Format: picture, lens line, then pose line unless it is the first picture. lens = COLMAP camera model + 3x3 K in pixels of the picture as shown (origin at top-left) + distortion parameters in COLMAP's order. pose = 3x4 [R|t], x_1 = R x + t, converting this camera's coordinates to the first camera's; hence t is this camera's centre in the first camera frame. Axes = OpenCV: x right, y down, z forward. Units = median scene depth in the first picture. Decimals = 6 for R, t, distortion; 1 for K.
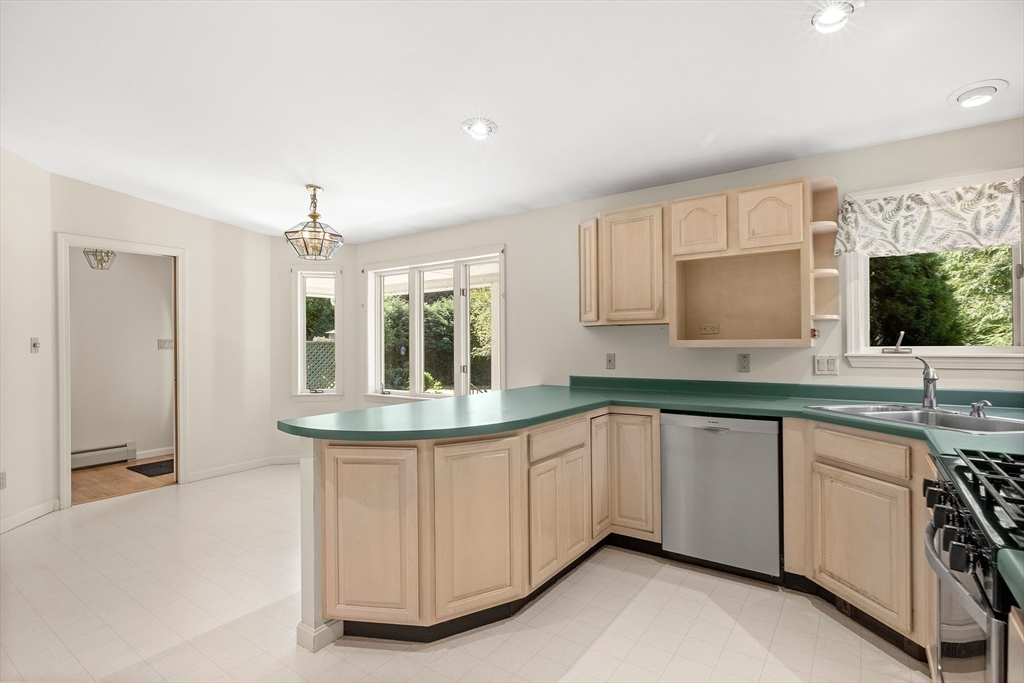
lens RADIAL K [[517.0, 0, 515.9], [0, 517.0, 343.8], [0, 0, 1]] dist [-0.000673, 0.003694]
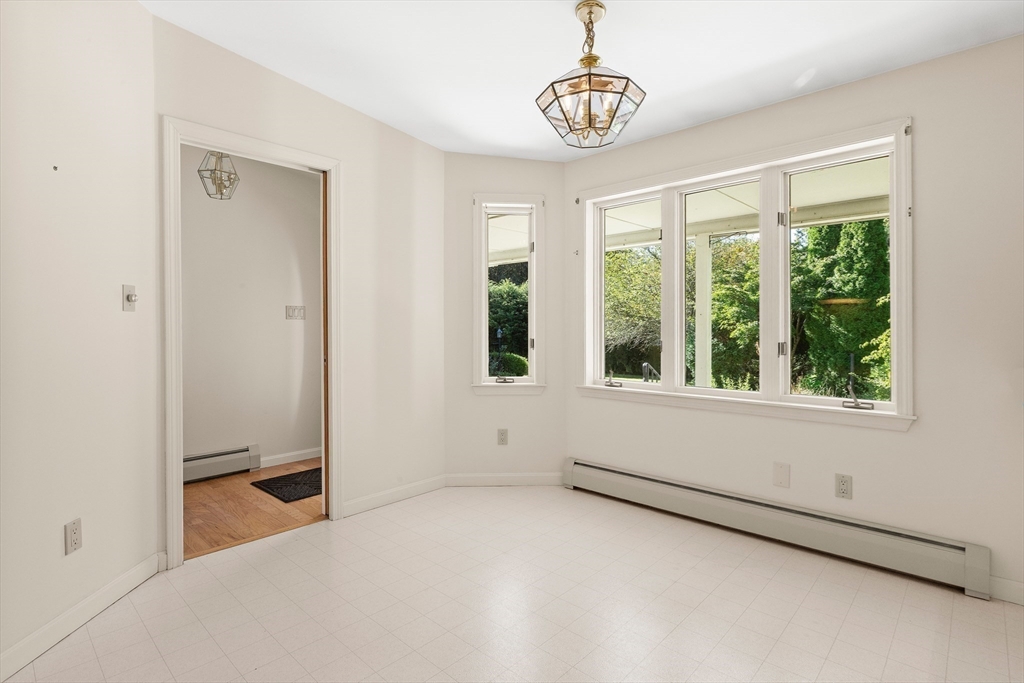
lens RADIAL K [[517.0, 0, 511.0], [0, 517.0, 334.0], [0, 0, 1]] dist [-0.000673, 0.003694]
pose [[0.990777, 0.006882, -0.135326, -0.283113], [-0.005726, 0.999944, 0.008932, 0.024533], [0.135380, -0.008075, 0.990761, 0.321995]]
